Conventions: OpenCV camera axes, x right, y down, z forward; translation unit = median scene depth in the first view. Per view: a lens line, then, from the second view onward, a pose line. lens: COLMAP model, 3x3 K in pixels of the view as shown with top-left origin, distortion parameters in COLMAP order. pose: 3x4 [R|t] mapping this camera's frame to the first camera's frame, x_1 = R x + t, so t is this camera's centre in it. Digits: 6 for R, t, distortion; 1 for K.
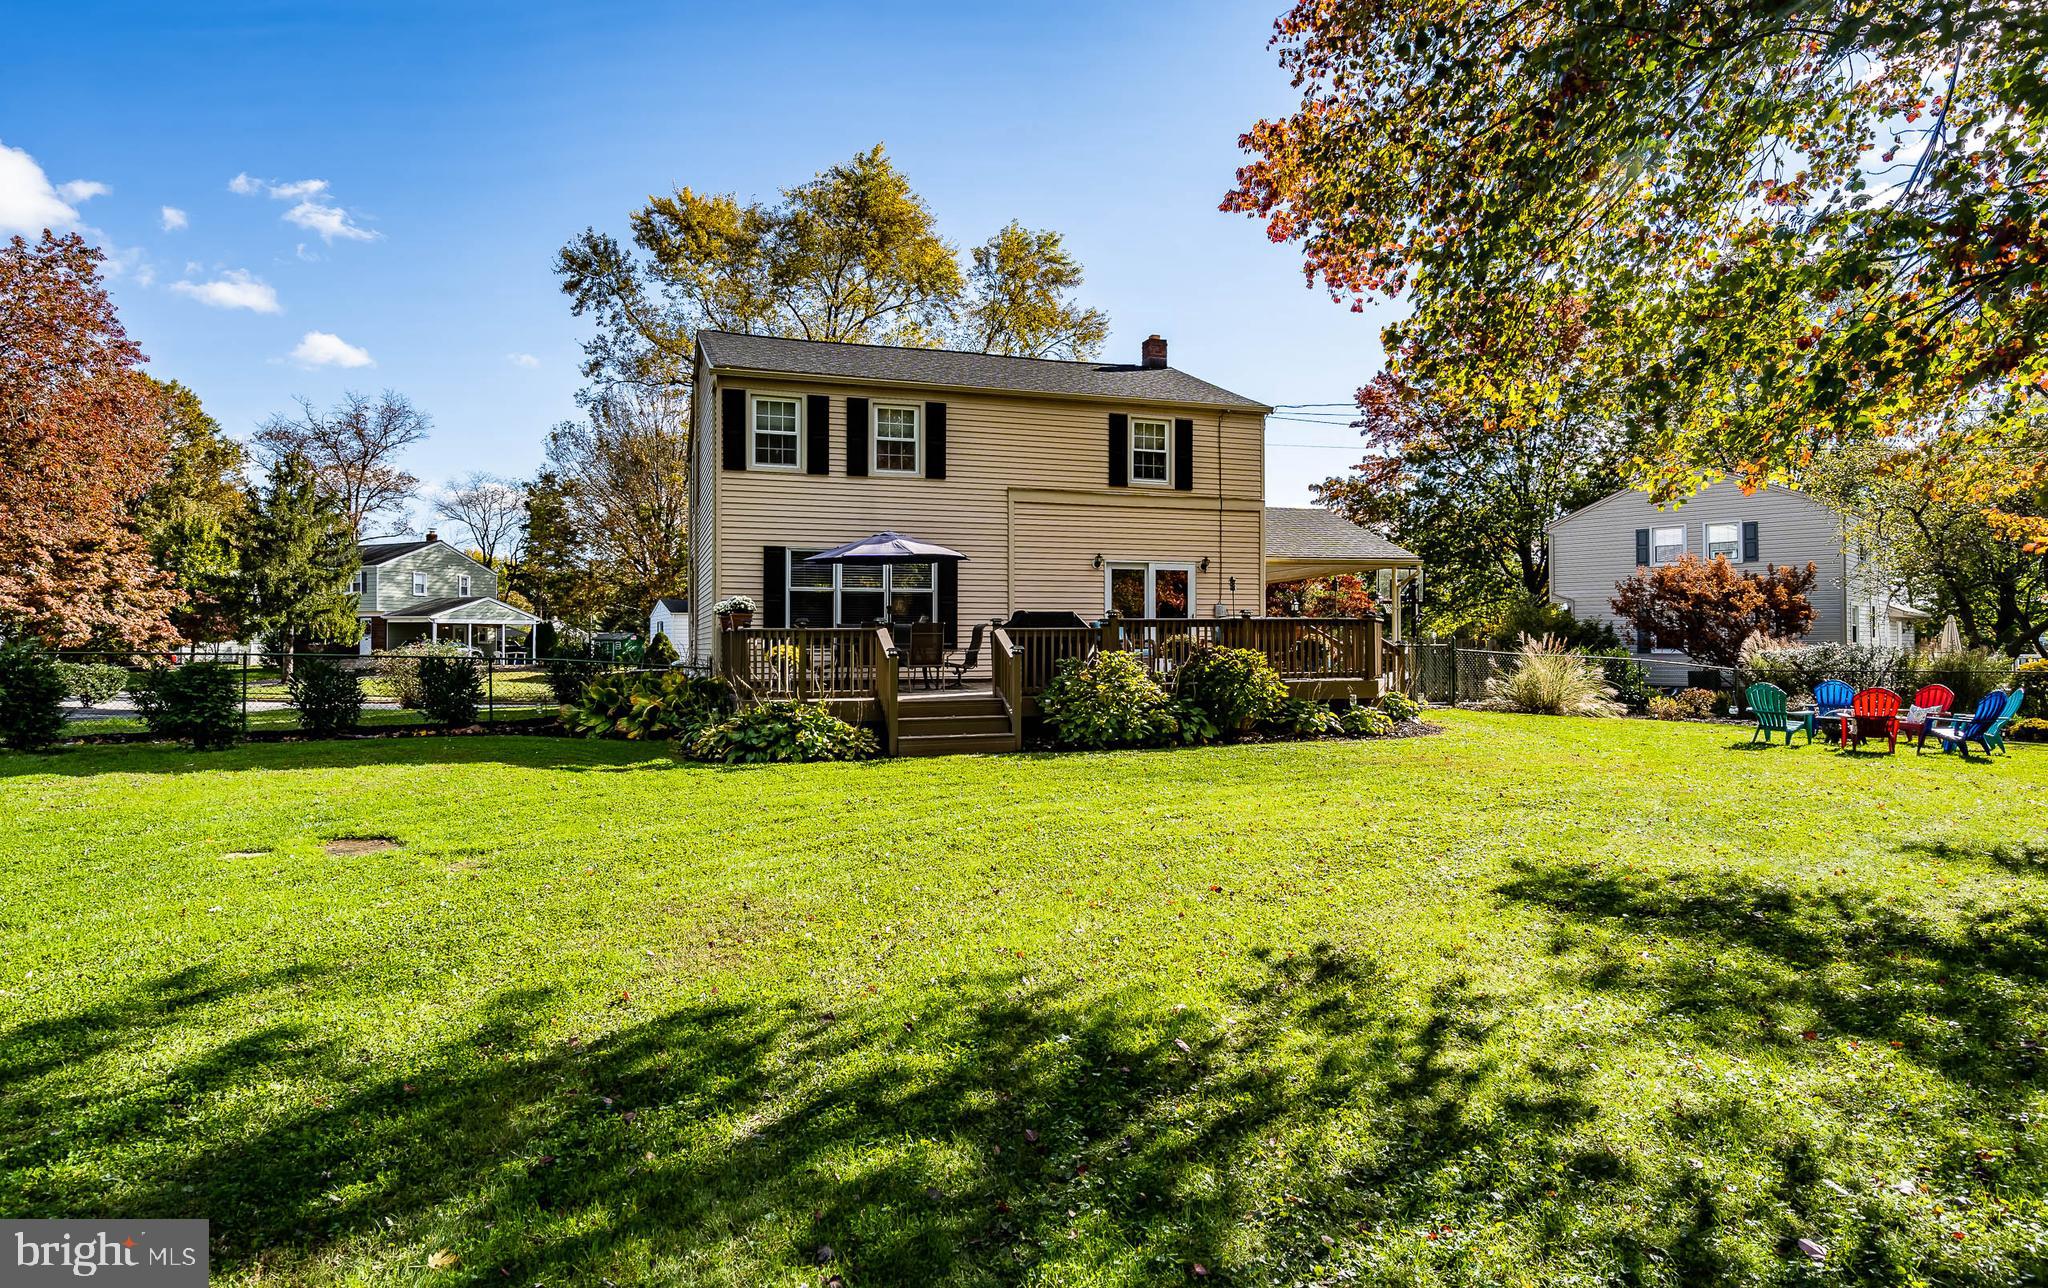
lens RADIAL K [[1161.6, 0, 1022.4], [0, 1161.6, 615.8], [0, 0, 1]] dist [0.005091, 0.001429]
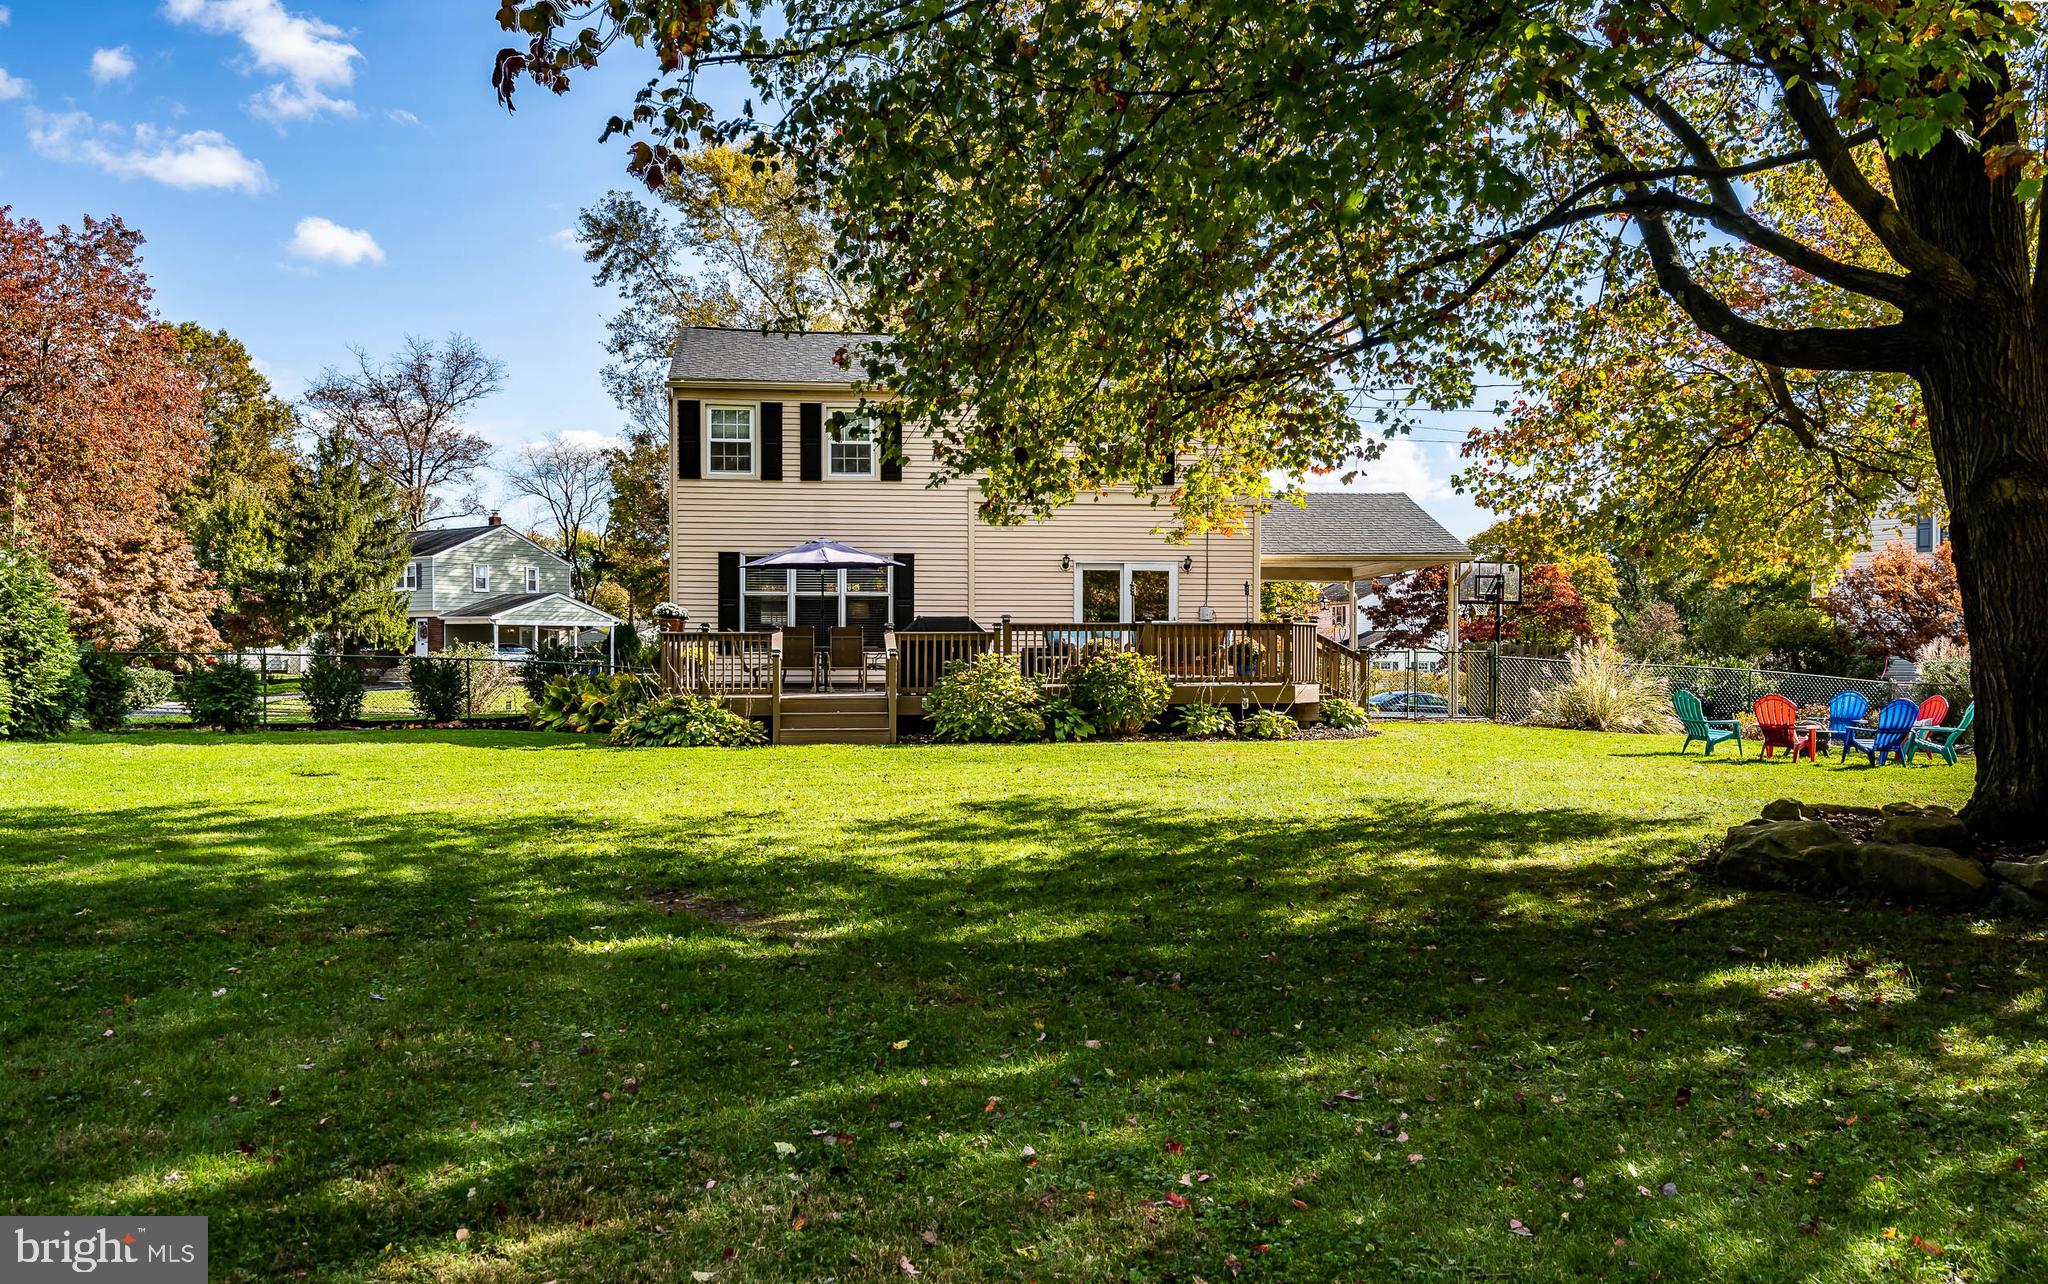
lens RADIAL K [[1732.1, 0, 1024.1], [0, 1732.1, 670.4], [0, 0, 1]] dist [0.016724, -0.005315]
pose [[0.980338, 0.005274, -0.197253, 0.209125], [0.001280, 0.999452, 0.033081, -0.003430], [0.197319, -0.032683, 0.979794, -0.273993]]
